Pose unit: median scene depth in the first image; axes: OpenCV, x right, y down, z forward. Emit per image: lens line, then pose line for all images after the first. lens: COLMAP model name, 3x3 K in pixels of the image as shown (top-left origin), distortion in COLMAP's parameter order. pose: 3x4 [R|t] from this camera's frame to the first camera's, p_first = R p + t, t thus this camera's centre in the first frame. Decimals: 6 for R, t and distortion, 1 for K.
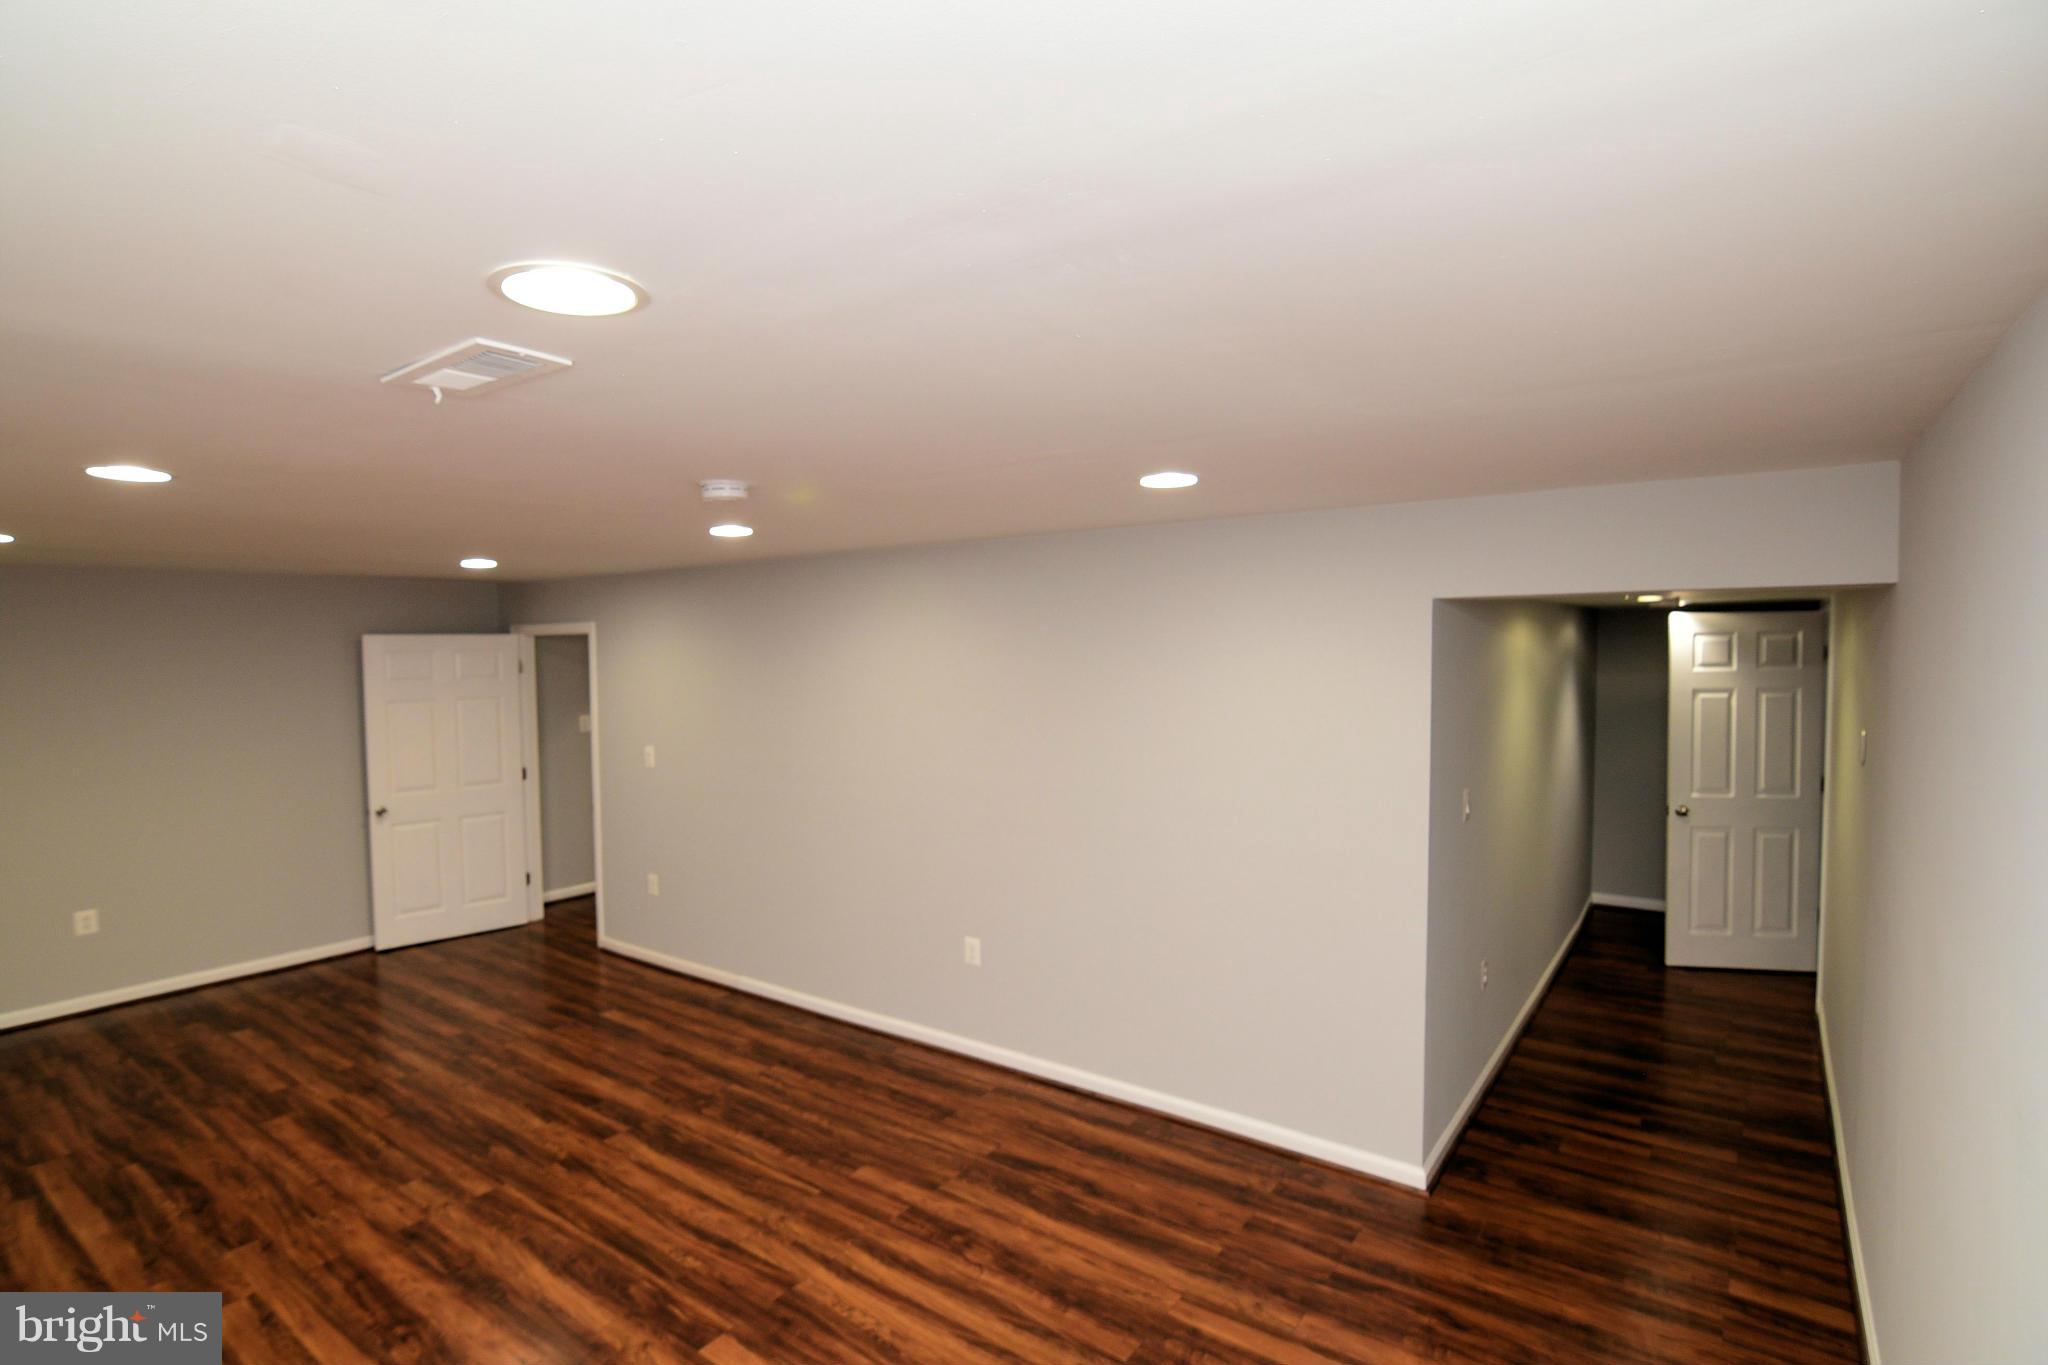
lens RADIAL K [[996.8, 0, 1015.1], [0, 996.8, 686.0], [0, 0, 1]] dist [-0.029934, 0.010026]
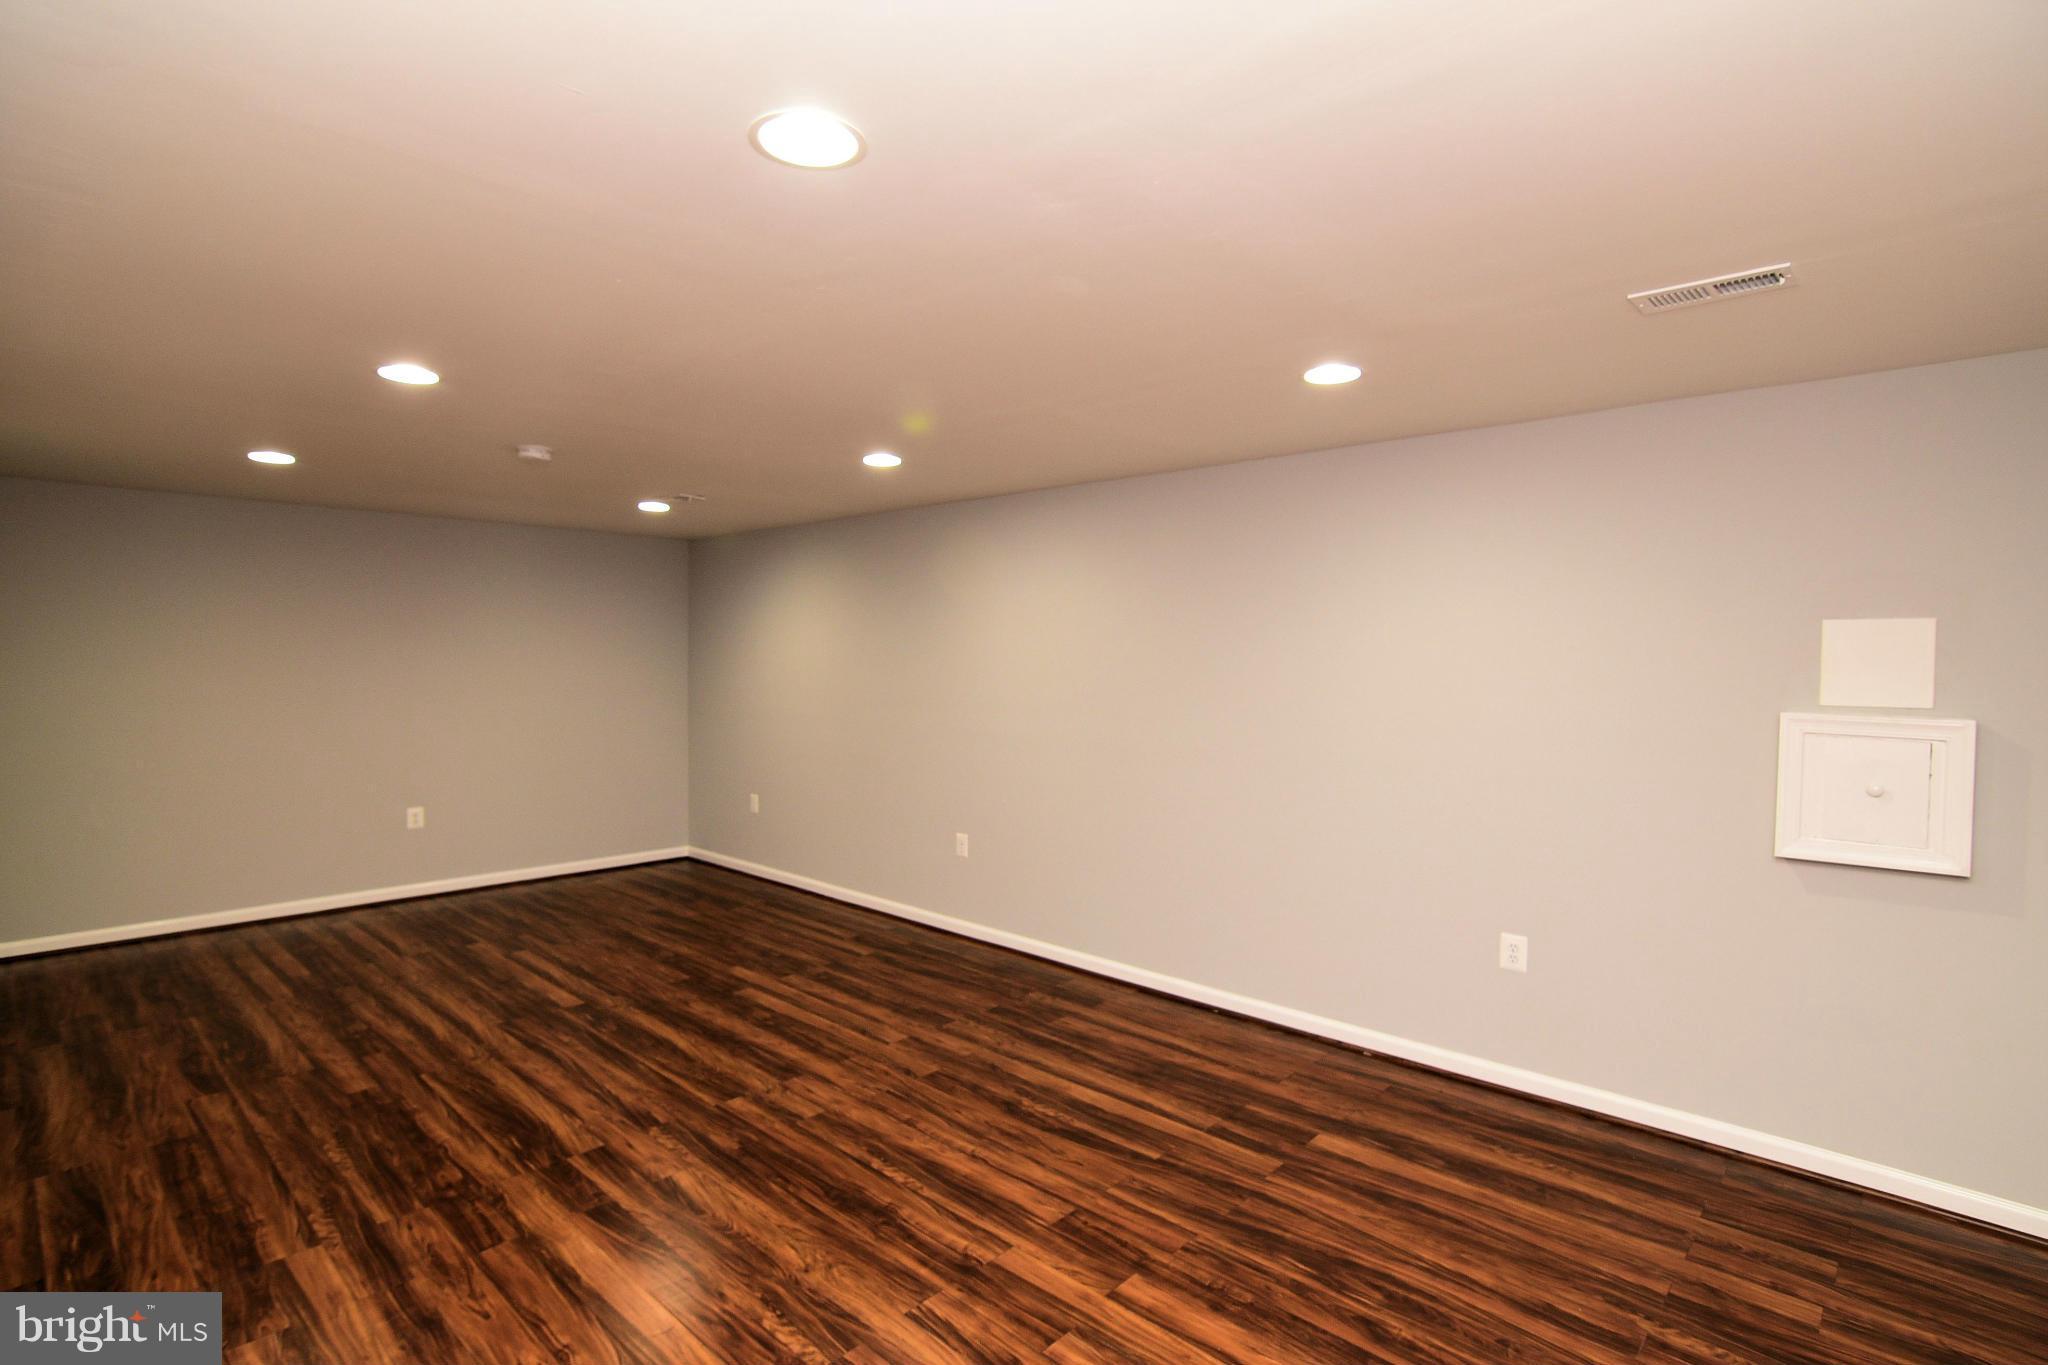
lens RADIAL K [[996.8, 0, 1015.1], [0, 996.8, 686.0], [0, 0, 1]] dist [-0.029934, 0.010026]
pose [[-0.992982, -0.001784, 0.118254, -0.920010], [0.006914, 0.997301, 0.073102, 0.035182], [-0.118065, 0.073406, -0.990289, 1.884670]]
